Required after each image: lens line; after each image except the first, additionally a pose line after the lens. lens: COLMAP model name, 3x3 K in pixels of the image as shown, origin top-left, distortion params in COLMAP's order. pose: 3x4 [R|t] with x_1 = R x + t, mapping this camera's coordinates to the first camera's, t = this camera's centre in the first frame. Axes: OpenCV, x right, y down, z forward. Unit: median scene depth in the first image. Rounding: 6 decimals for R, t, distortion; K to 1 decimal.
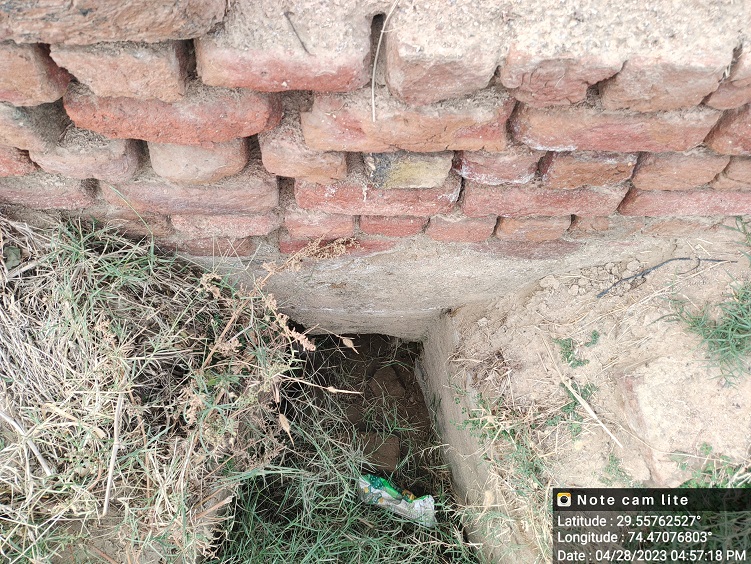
lens RADIAL K [[568.1, 0, 379.3], [0, 568.1, 280.2], [0, 0, 1]] dist [-0.006422, -0.017221]
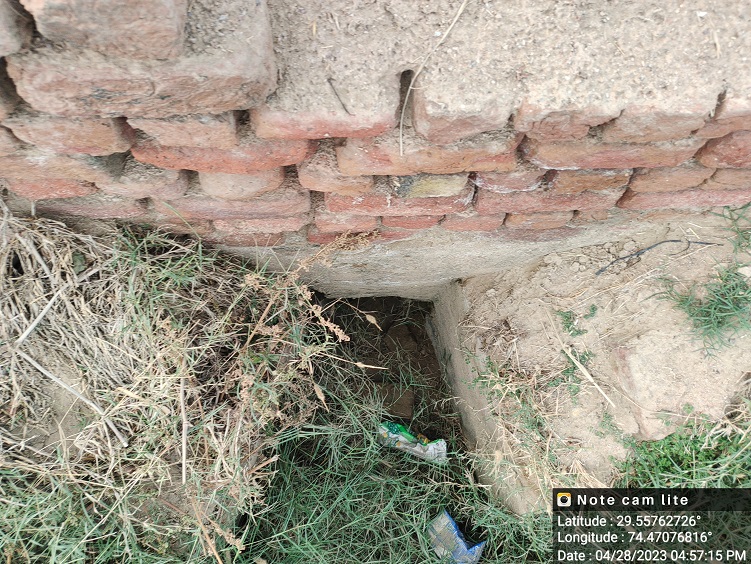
lens RADIAL K [[568.1, 0, 373.3], [0, 568.1, 283.1], [0, 0, 1]] dist [-0.006422, -0.017221]
pose [[0.999599, -0.024975, -0.013381, -0.041539], [0.026476, 0.991522, 0.127213, -0.124238], [0.010091, -0.127517, 0.991785, -0.121158]]
